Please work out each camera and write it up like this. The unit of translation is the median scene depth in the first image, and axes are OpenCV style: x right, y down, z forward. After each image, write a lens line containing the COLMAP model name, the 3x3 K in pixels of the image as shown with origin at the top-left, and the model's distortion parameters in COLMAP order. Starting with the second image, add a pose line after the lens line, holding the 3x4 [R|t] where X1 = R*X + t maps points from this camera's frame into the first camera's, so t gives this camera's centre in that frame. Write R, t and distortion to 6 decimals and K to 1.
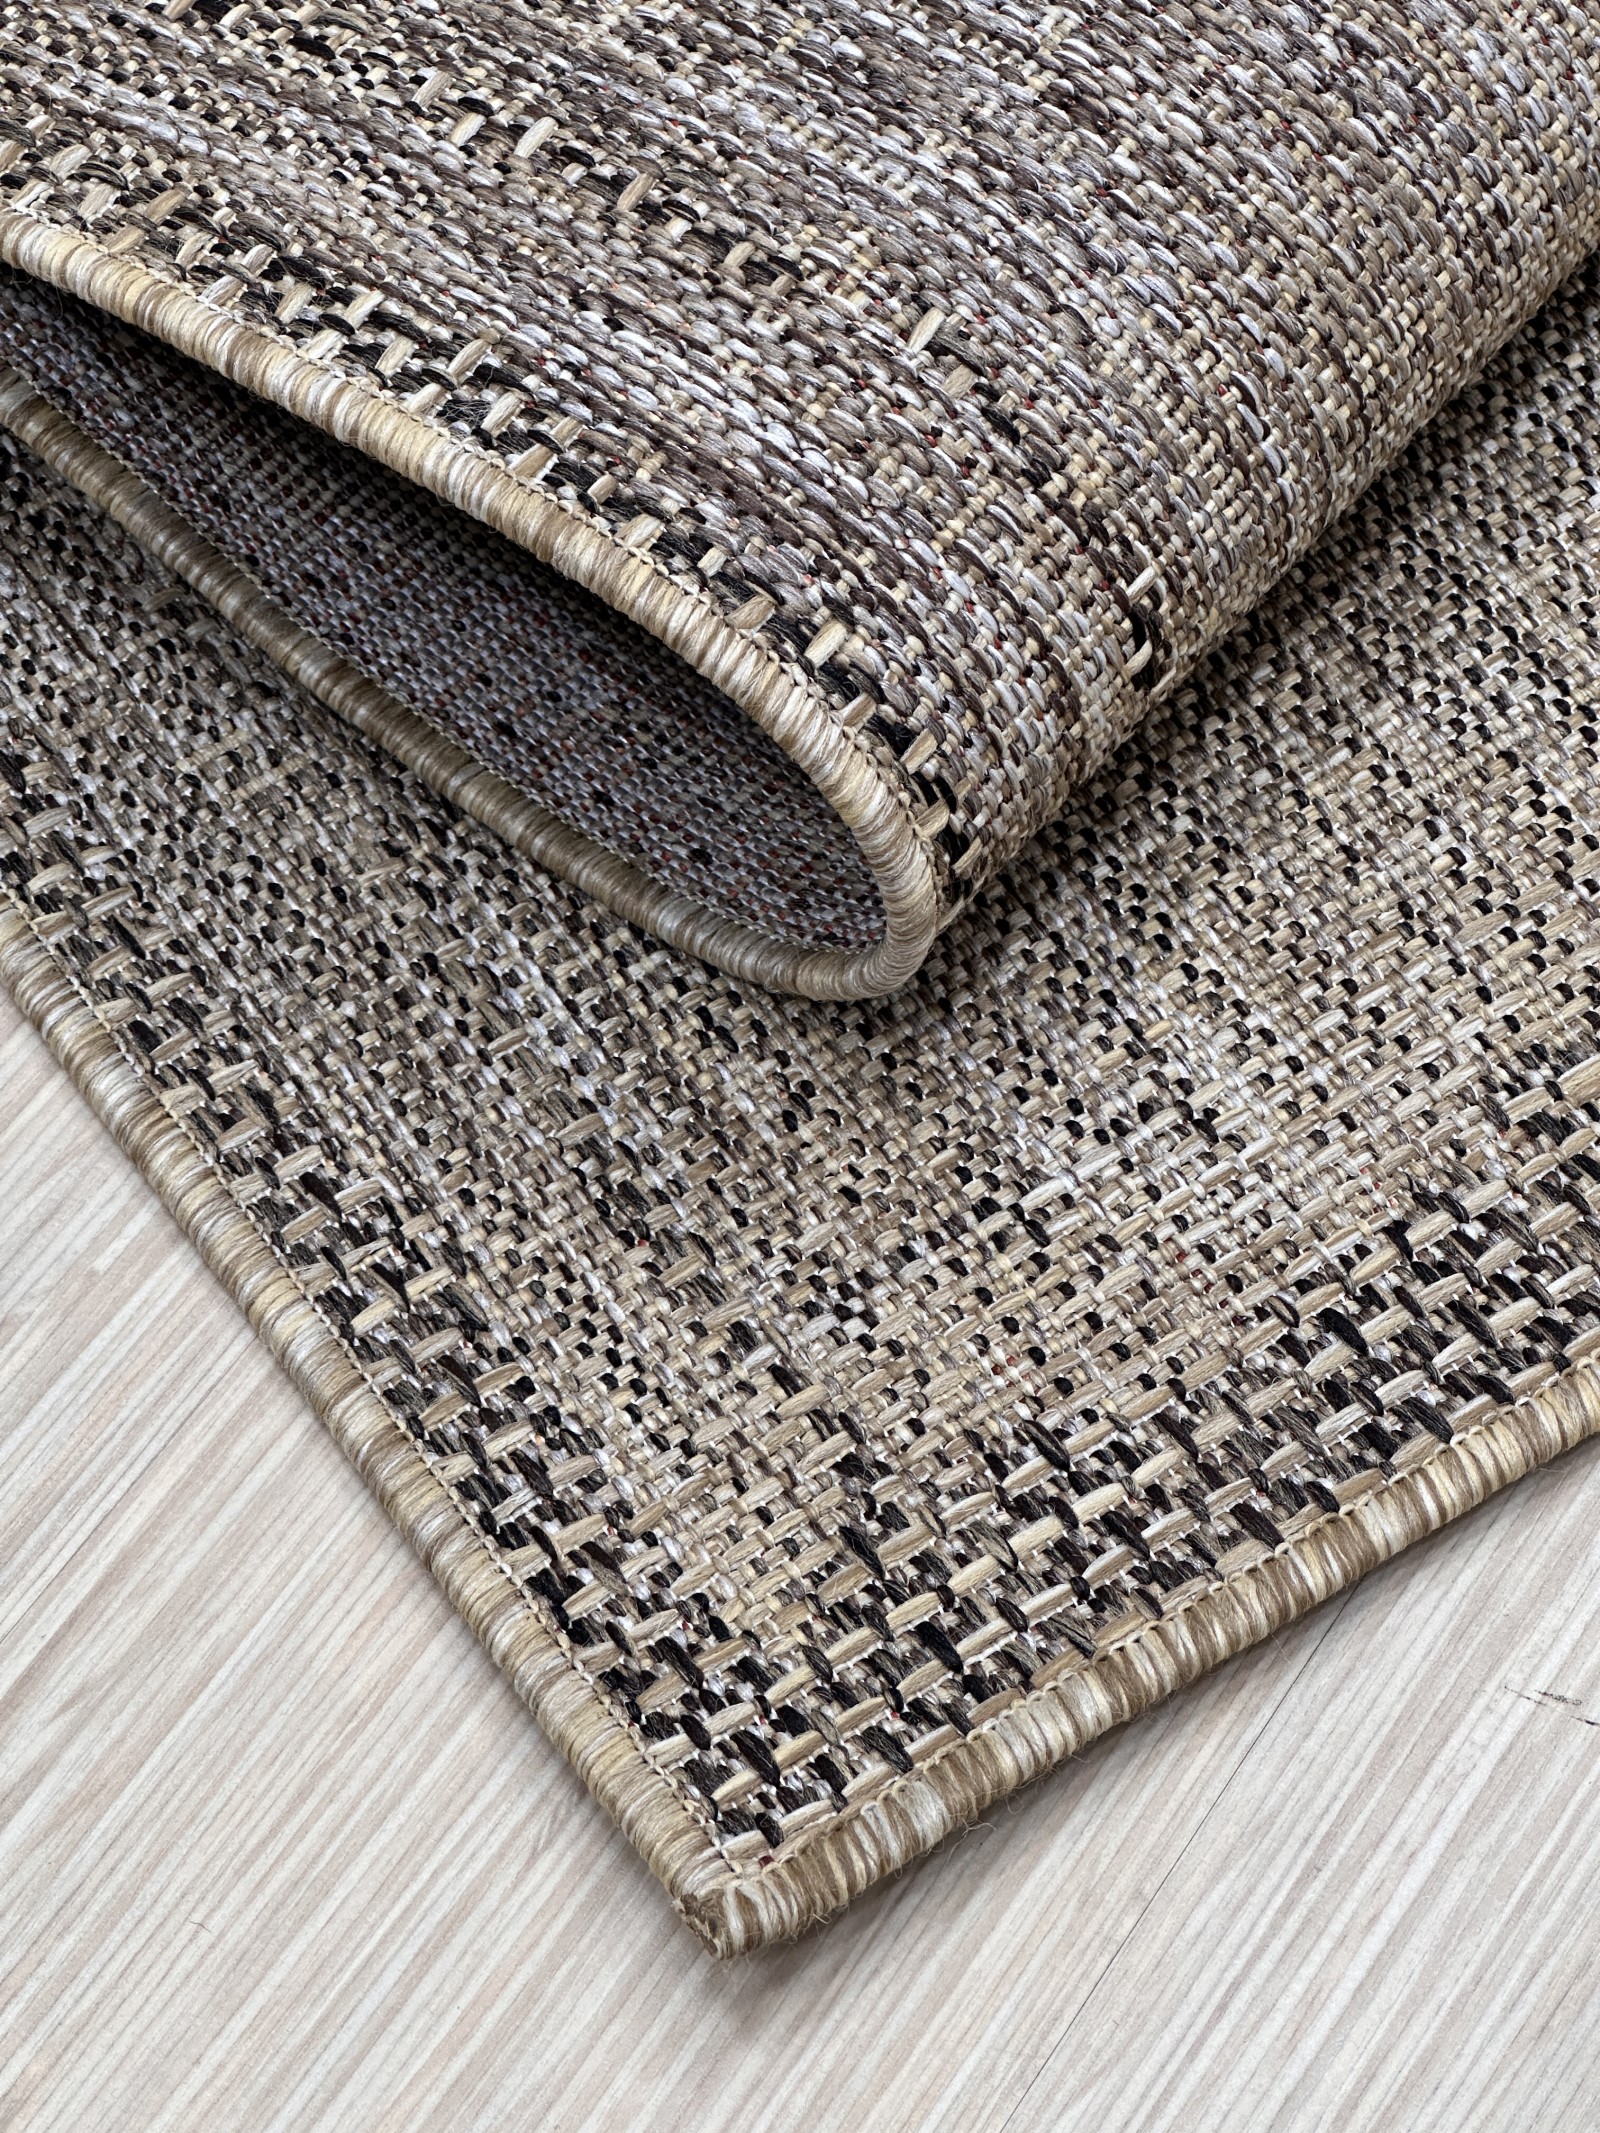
lens RADIAL K [[4765.9, 0, 799.4], [0, 4765.9, 1066.3], [0, 0, 1]] dist [0.010346, 0.000000]
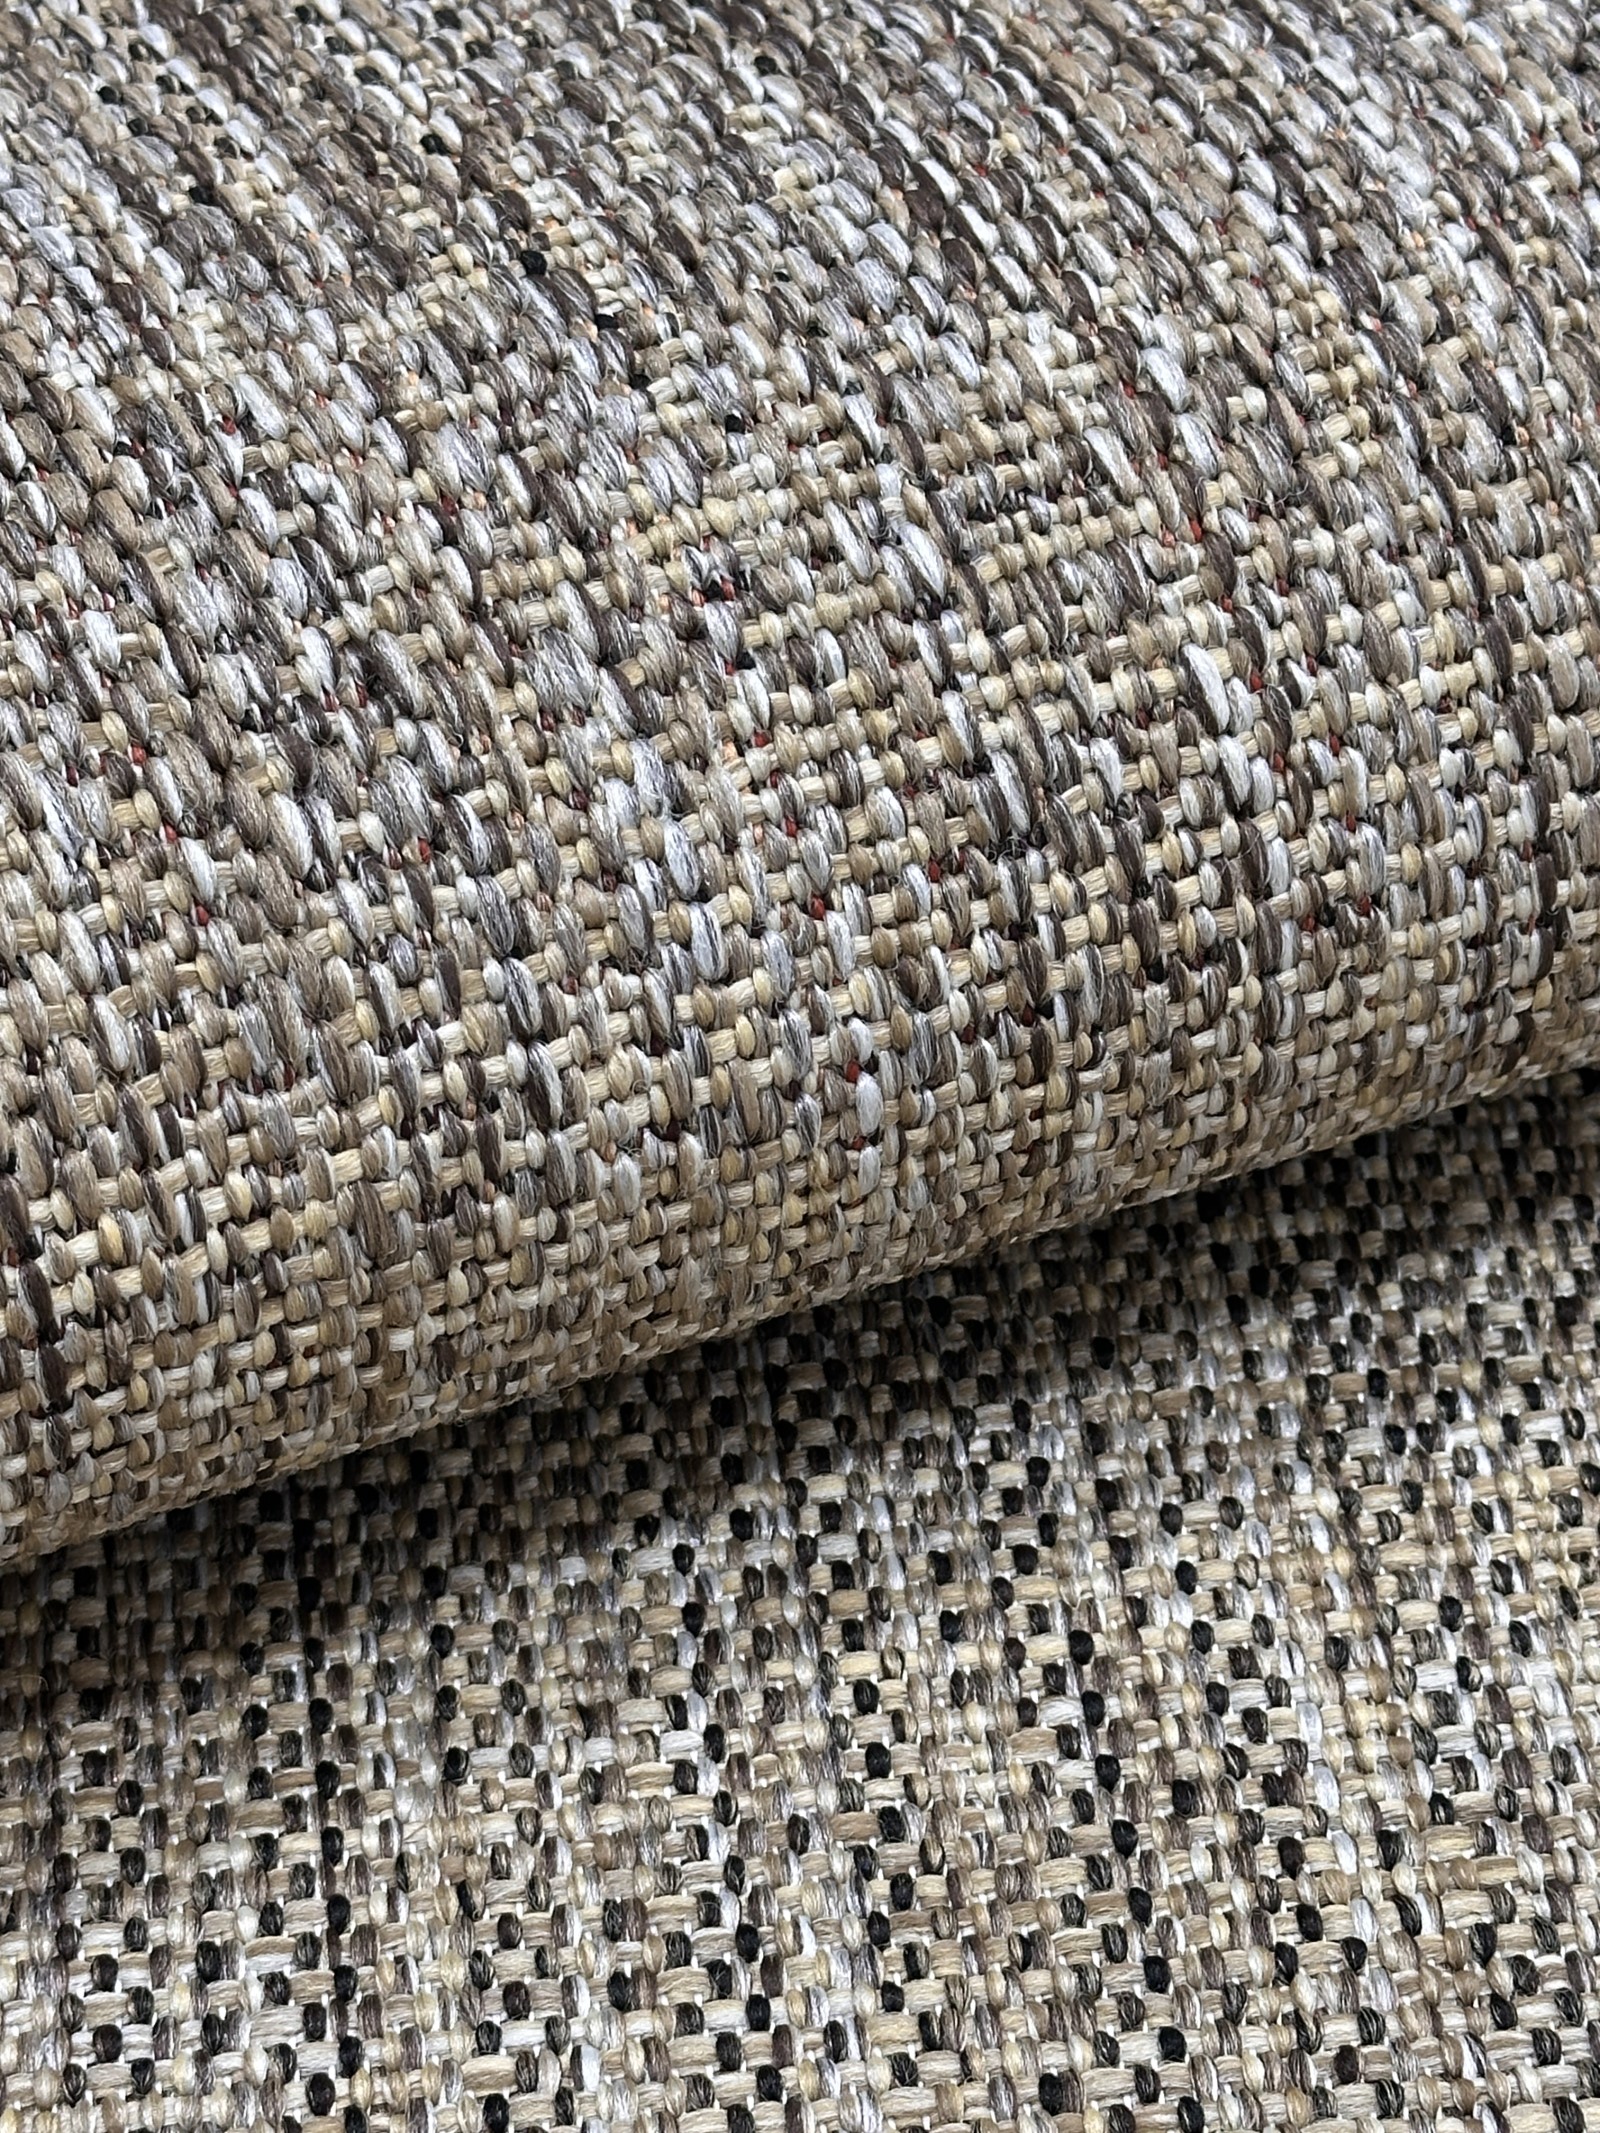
lens RADIAL K [[4897.8, 0, 800.6], [0, 4897.8, 1067.1], [0, 0, 1]] dist [0.145136, 0.000000]
pose [[0.899926, 0.354083, -0.254478, 0.293264], [-0.399771, 0.903024, -0.157260, -0.109933], [0.174117, 0.243255, 0.954207, 0.506946]]
